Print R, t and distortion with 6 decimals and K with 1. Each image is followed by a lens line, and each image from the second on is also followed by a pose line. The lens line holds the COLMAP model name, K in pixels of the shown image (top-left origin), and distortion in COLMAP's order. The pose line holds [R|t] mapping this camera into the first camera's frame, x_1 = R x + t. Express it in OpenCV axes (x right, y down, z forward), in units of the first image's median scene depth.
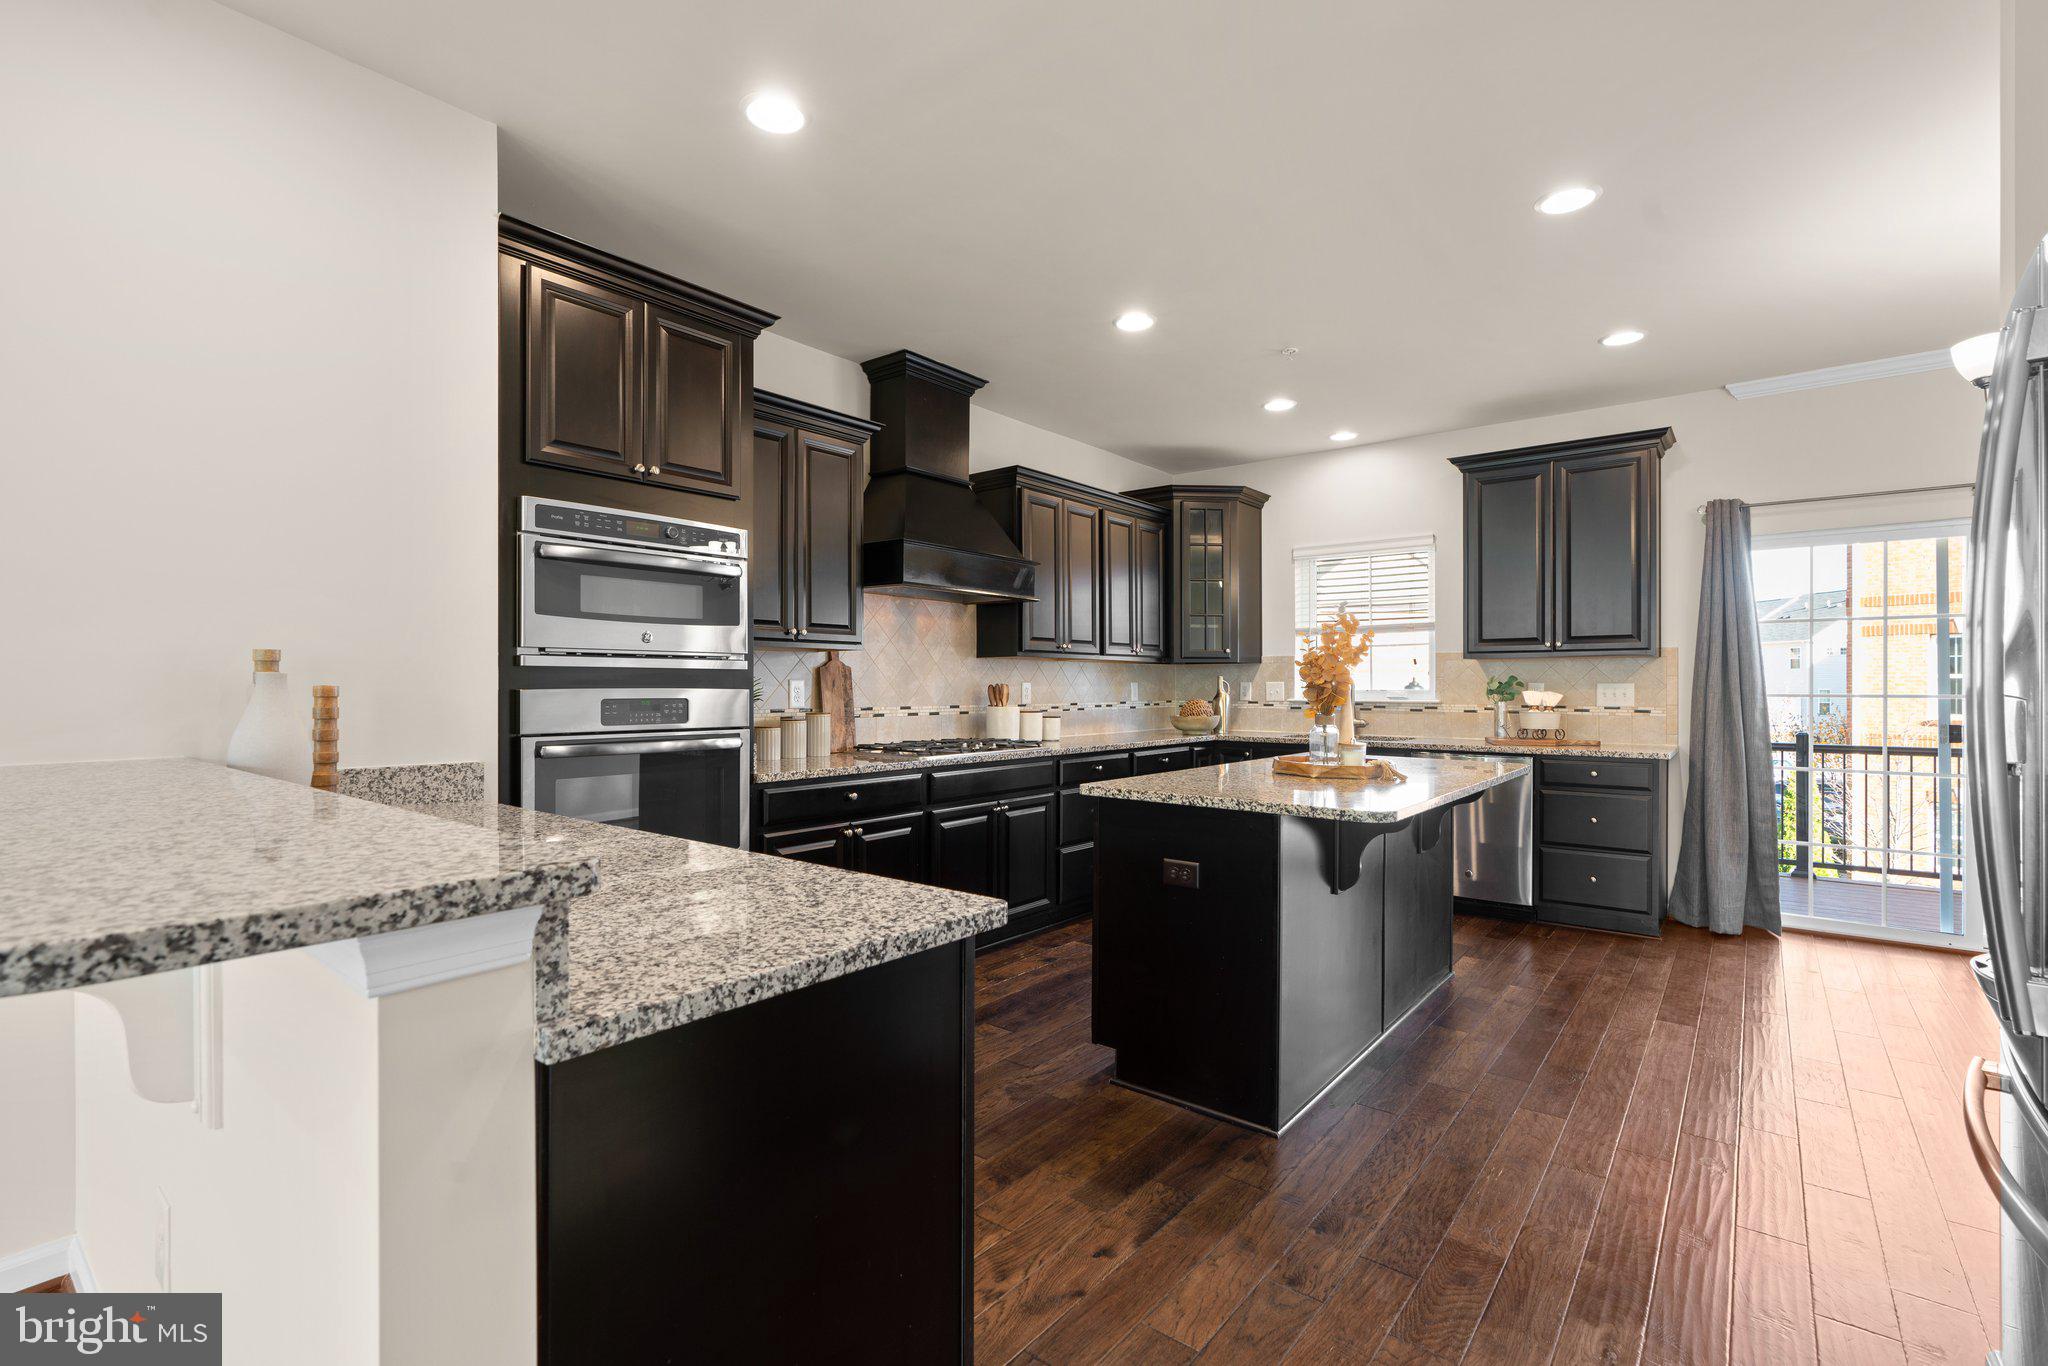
lens RADIAL K [[939.8, 0, 1034.5], [0, 939.8, 688.3], [0, 0, 1]] dist [-0.005239, 0.004685]
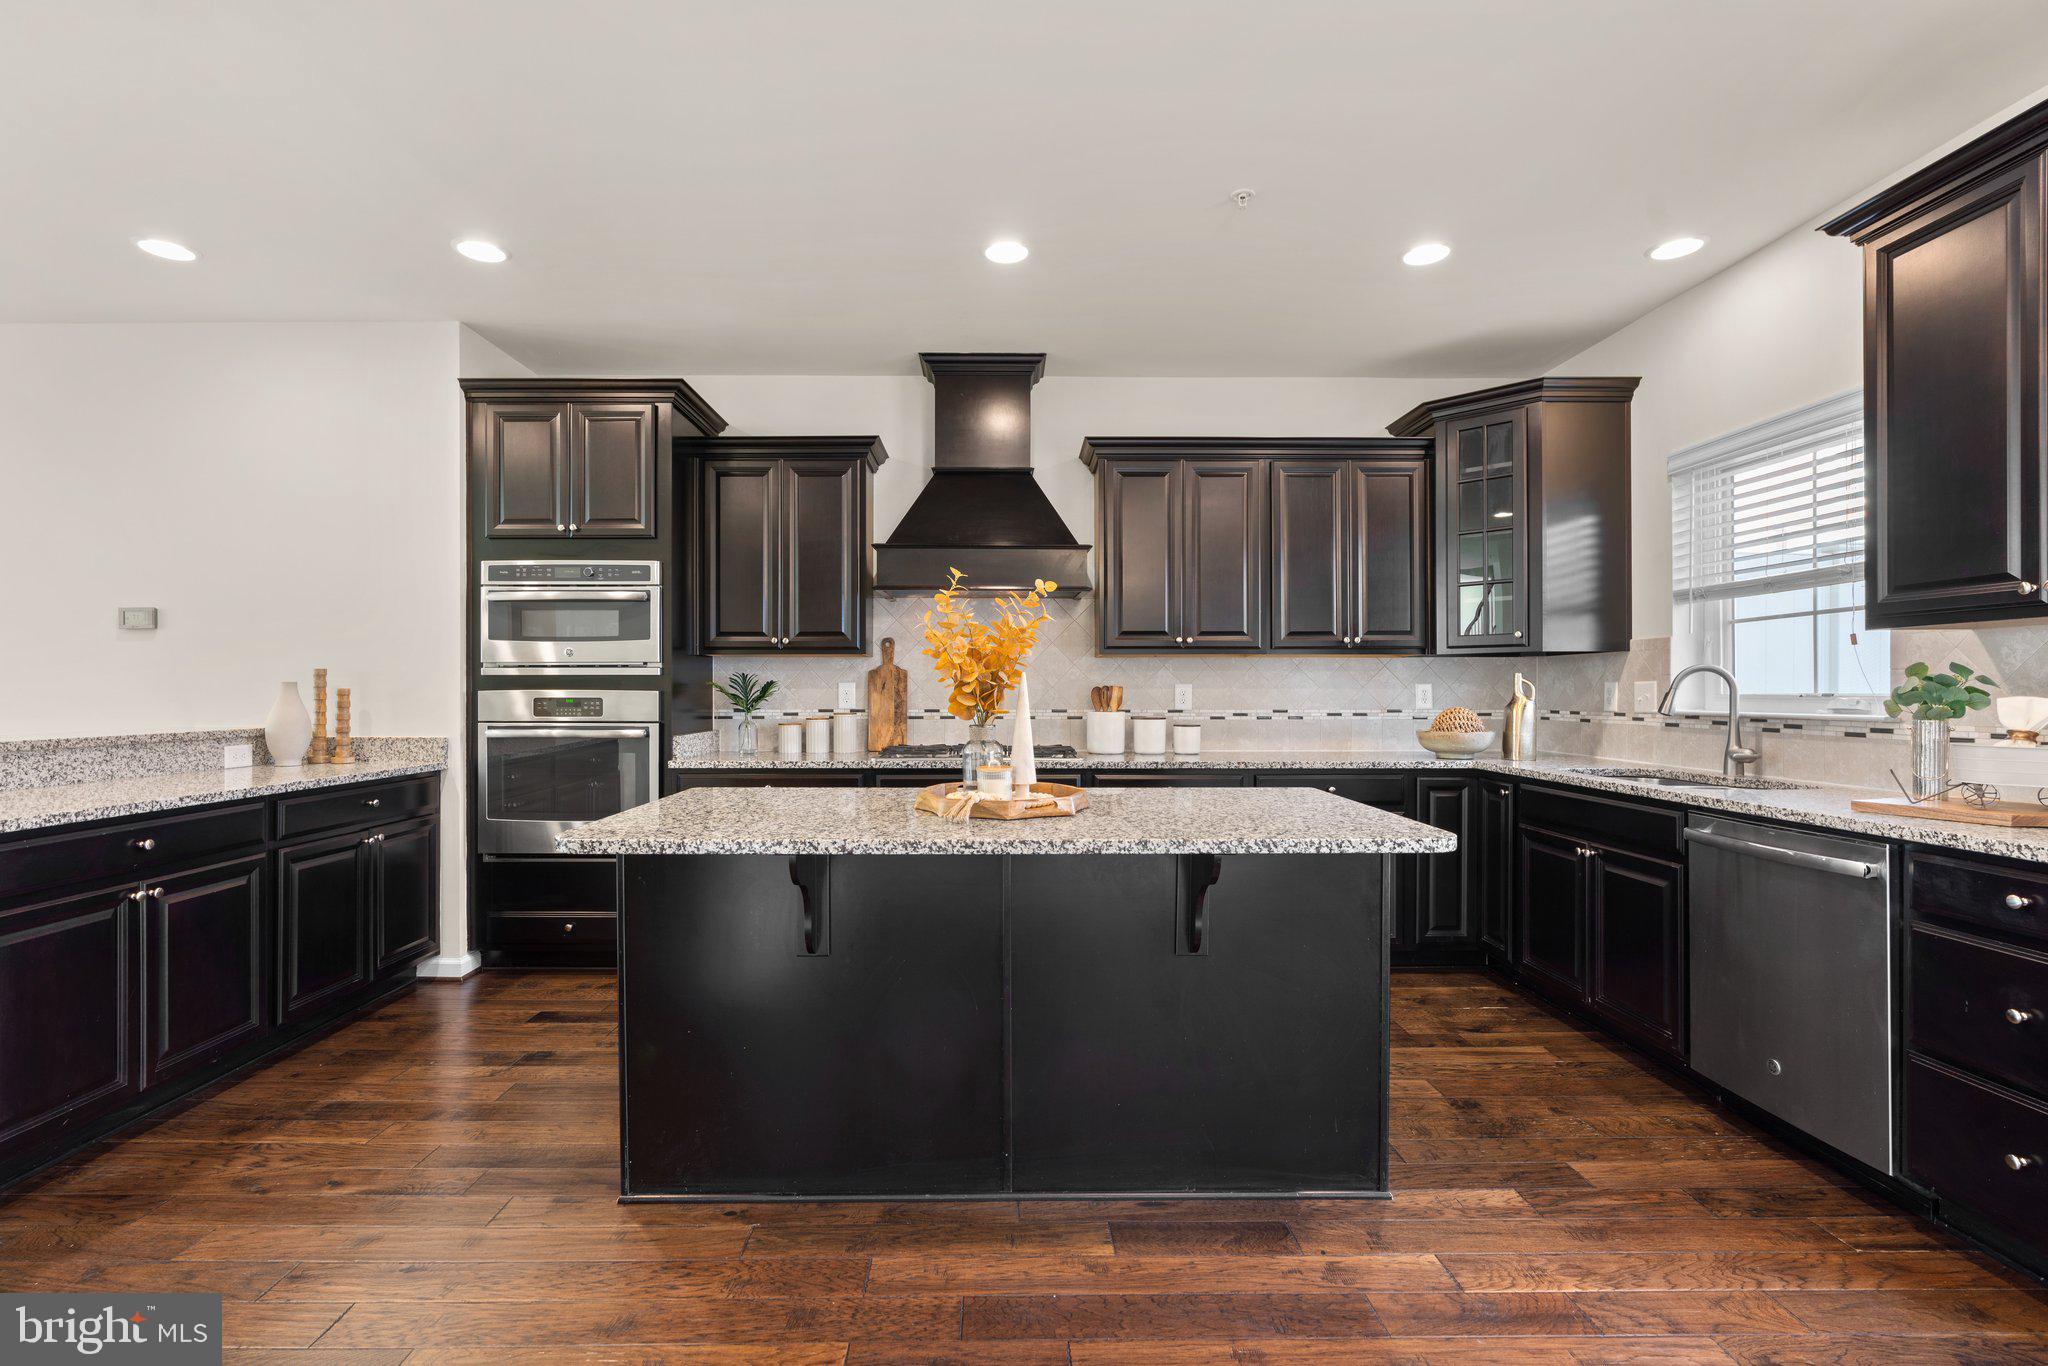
lens RADIAL K [[926.4, 0, 1013.0], [0, 926.4, 688.1], [0, 0, 1]] dist [-0.014245, 0.007717]
pose [[0.622364, -0.002761, -0.782723, 0.594598], [-0.001577, 0.999987, -0.004781, 0.001578], [0.782727, 0.004210, 0.622351, 0.393973]]
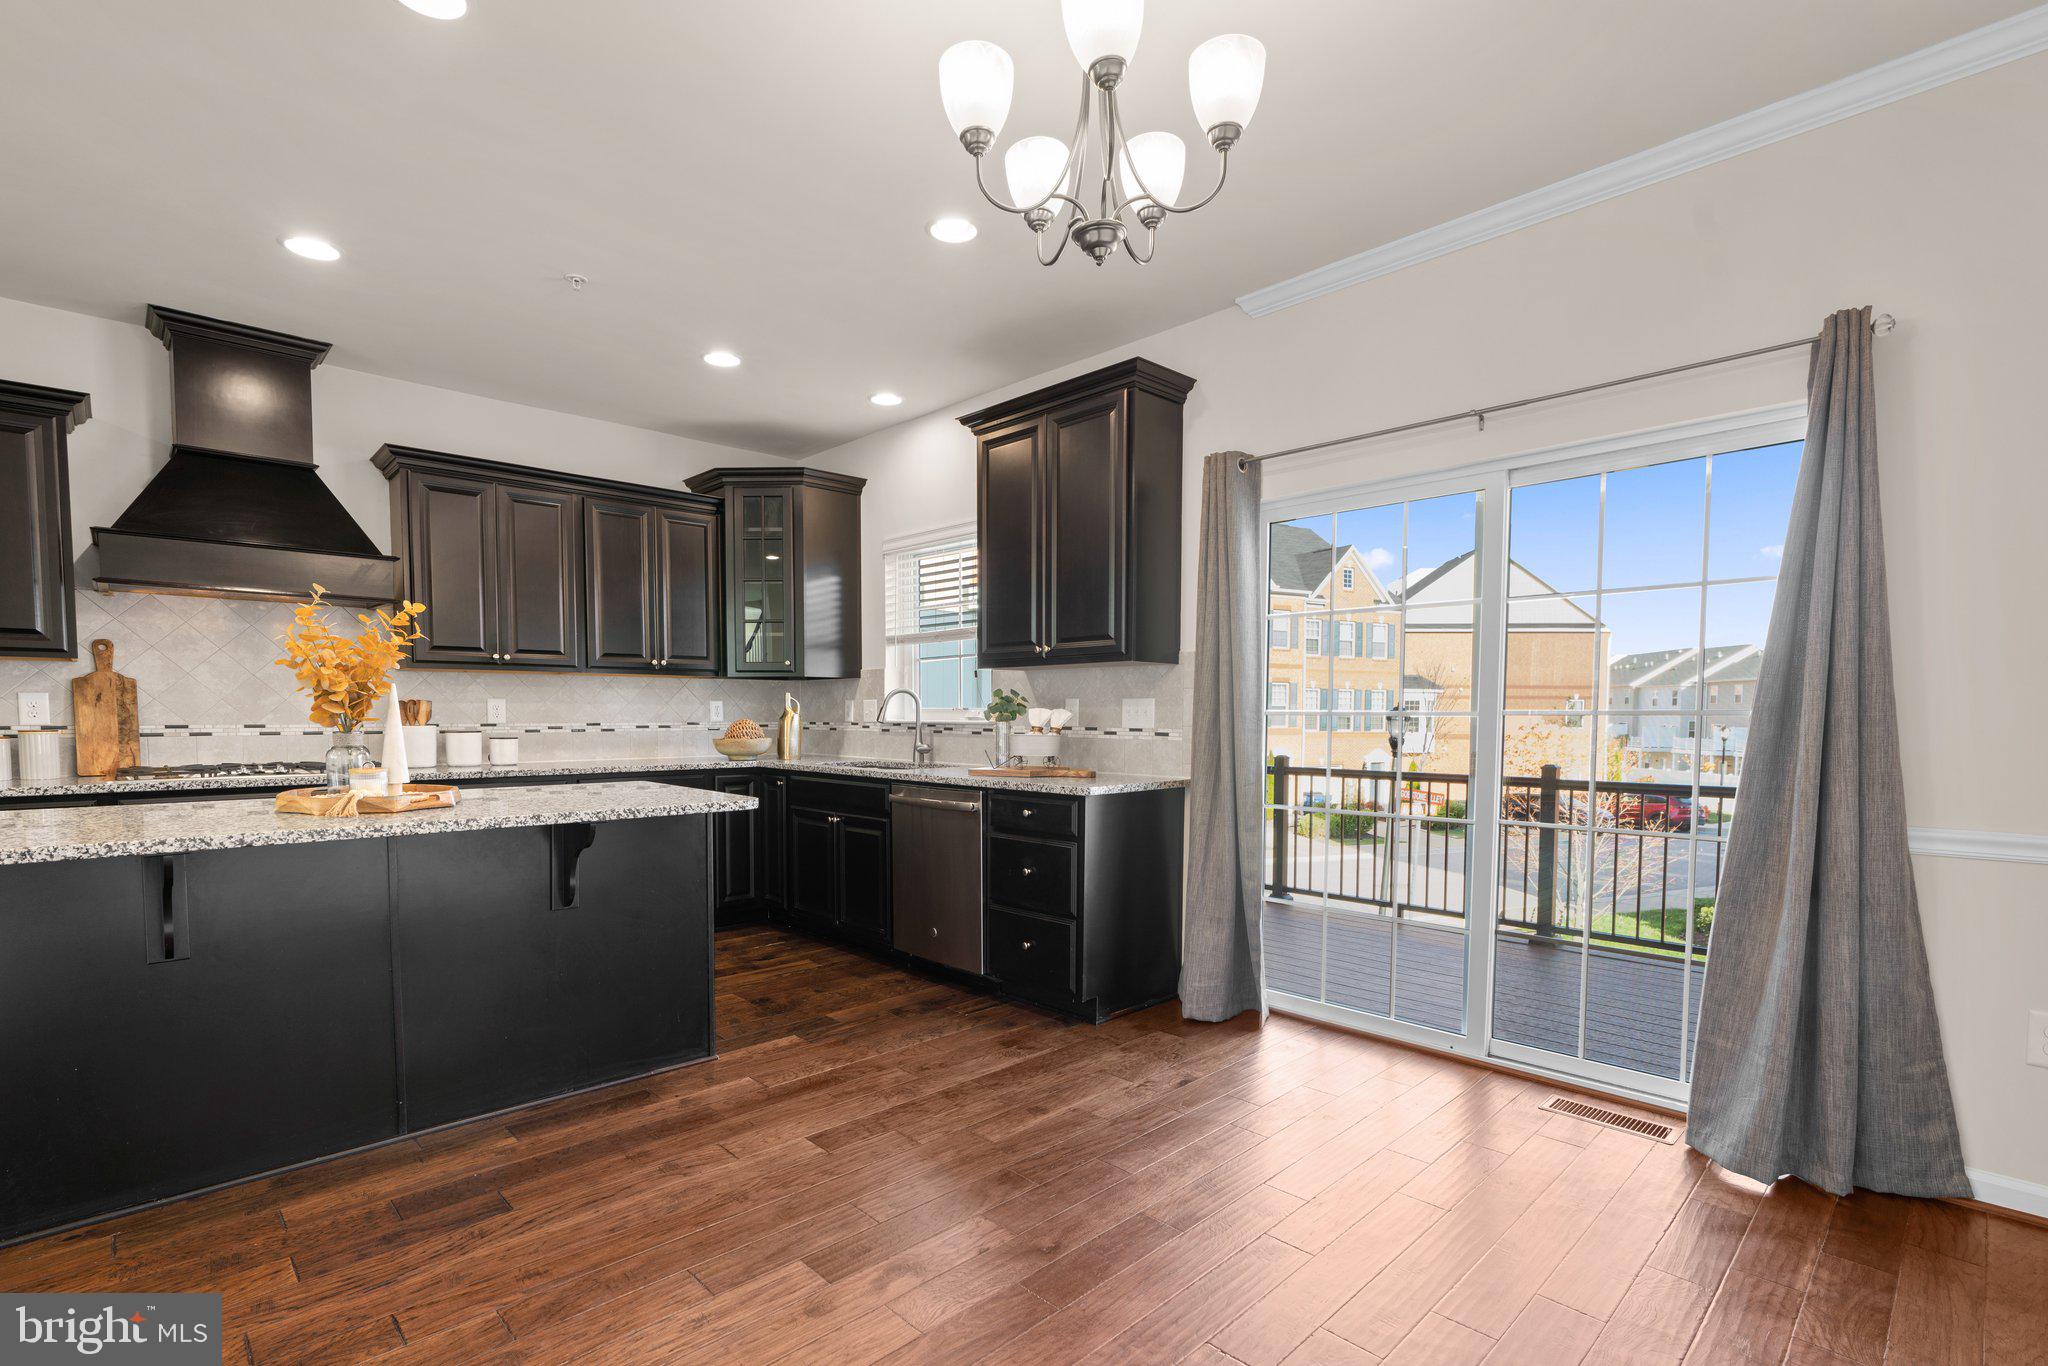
lens RADIAL K [[942.9, 0, 1022.6], [0, 942.9, 763.9], [0, 0, 1]] dist [-0.015170, 0.004908]
pose [[0.989350, 0.009136, -0.145270, 0.657993], [-0.001587, 0.998646, 0.051997, 0.008602], [0.145548, -0.051213, 0.988025, 0.219307]]
